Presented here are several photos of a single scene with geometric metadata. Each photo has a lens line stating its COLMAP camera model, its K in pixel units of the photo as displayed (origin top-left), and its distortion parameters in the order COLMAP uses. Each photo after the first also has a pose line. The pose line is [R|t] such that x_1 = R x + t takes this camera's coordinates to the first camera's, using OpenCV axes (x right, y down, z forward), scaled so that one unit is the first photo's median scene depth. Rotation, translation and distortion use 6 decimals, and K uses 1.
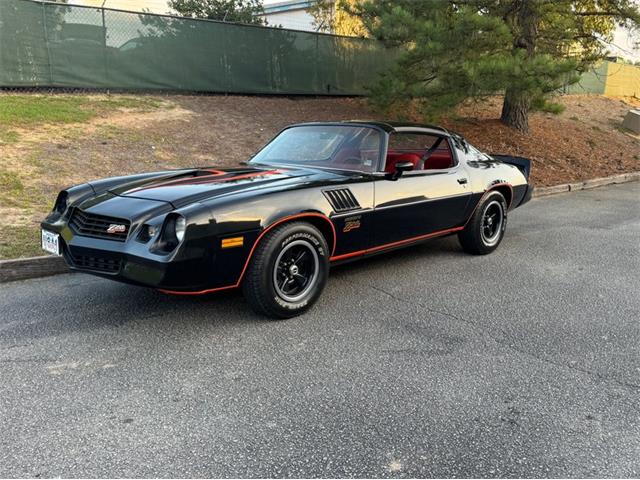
lens RADIAL K [[553.3, 0, 332.1], [0, 553.3, 247.2], [0, 0, 1]] dist [0.095399, -0.112713]
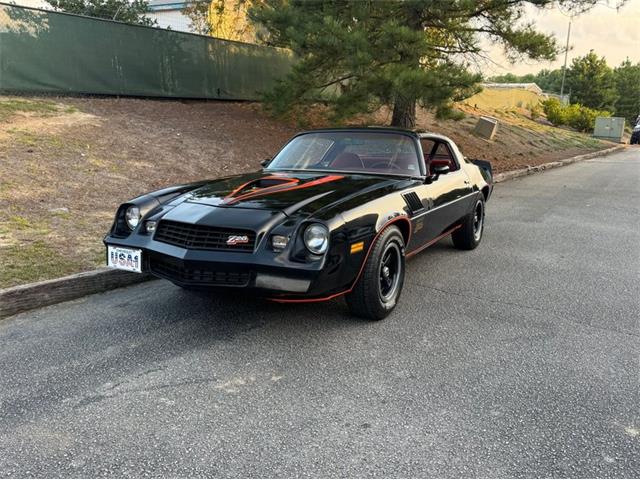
lens RADIAL K [[553.3, 0, 325.1], [0, 553.3, 245.1], [0, 0, 1]] dist [0.095399, -0.112713]
pose [[0.967936, -0.053296, 0.245477, -0.128021], [0.055977, 0.998424, -0.003953, -0.003165], [-0.244879, 0.017567, 0.969394, 0.006513]]
